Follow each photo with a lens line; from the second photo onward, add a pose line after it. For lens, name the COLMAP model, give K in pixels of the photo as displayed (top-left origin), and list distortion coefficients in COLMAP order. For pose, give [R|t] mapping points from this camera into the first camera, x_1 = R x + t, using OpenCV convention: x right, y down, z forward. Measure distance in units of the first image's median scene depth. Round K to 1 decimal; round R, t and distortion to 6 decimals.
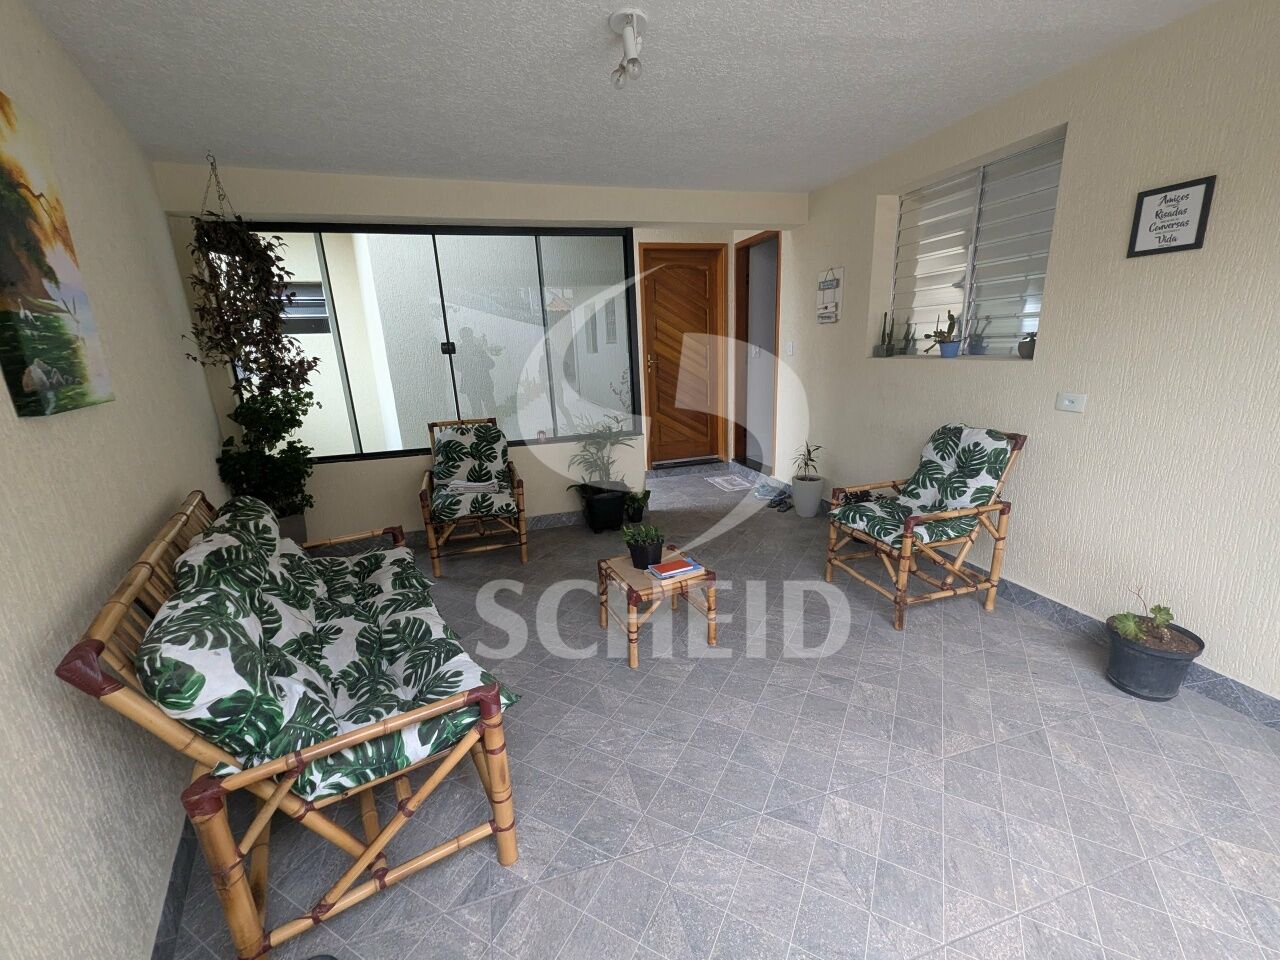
lens RADIAL K [[532.7, 0, 641.0], [0, 532.7, 483.9], [0, 0, 1]] dist [0.000544, 0.000461]
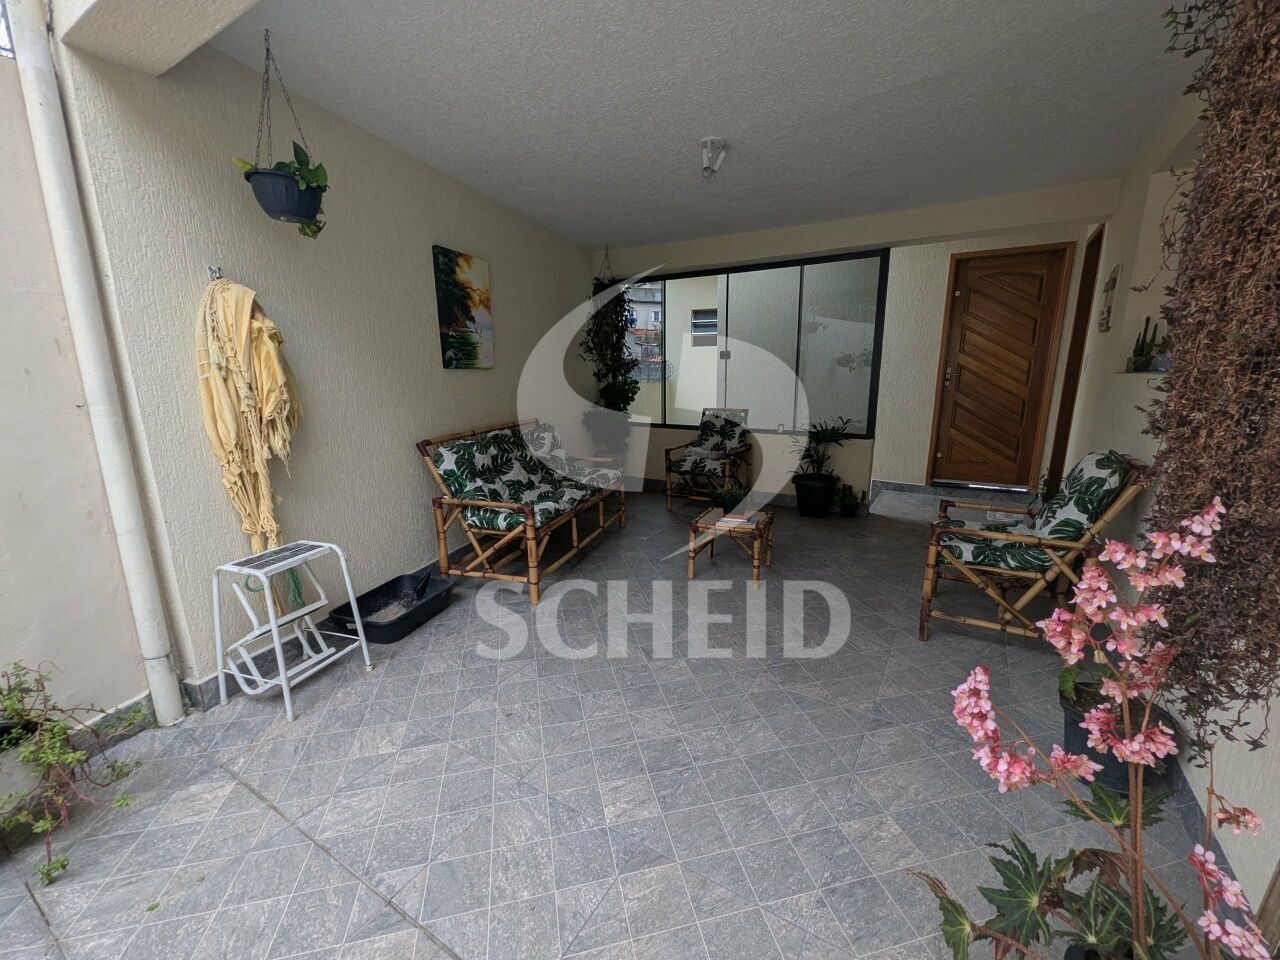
lens RADIAL K [[532.7, 0, 648.7], [0, 532.7, 481.1], [0, 0, 1]] dist [0.000544, 0.000461]
pose [[0.672282, 0.183253, -0.717255, 0.803607], [-0.206924, 0.976775, 0.055609, 0.037319], [0.710788, 0.111032, 0.694588, -0.074303]]
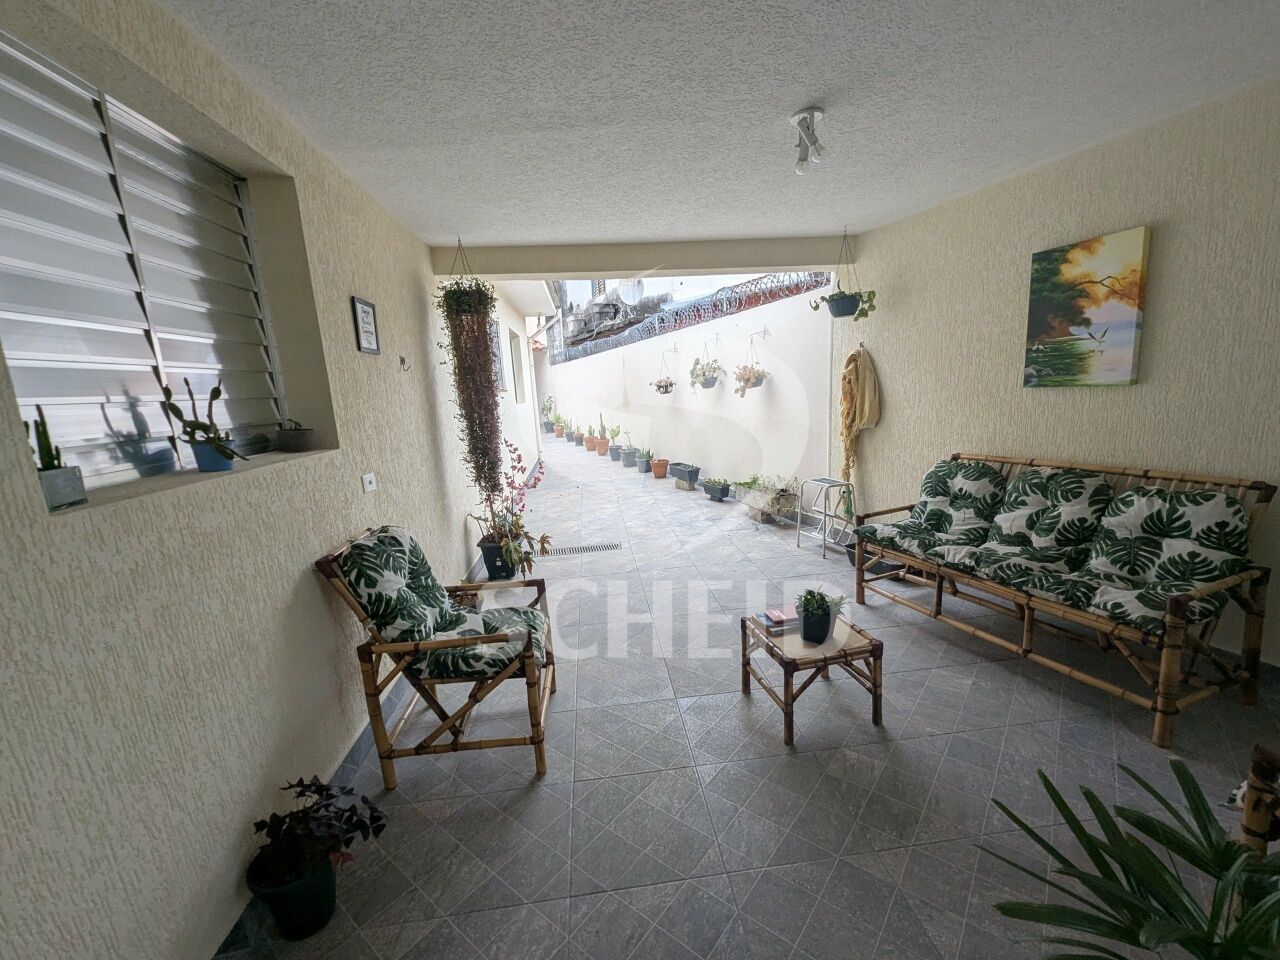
lens RADIAL K [[532.7, 0, 638.2], [0, 532.7, 481.4], [0, 0, 1]] dist [0.000544, 0.000461]
pose [[-0.977839, 0.055378, 0.201899, 0.103540], [0.134711, 0.904651, 0.404302, -0.459822], [-0.160259, 0.422540, -0.892063, 1.722690]]
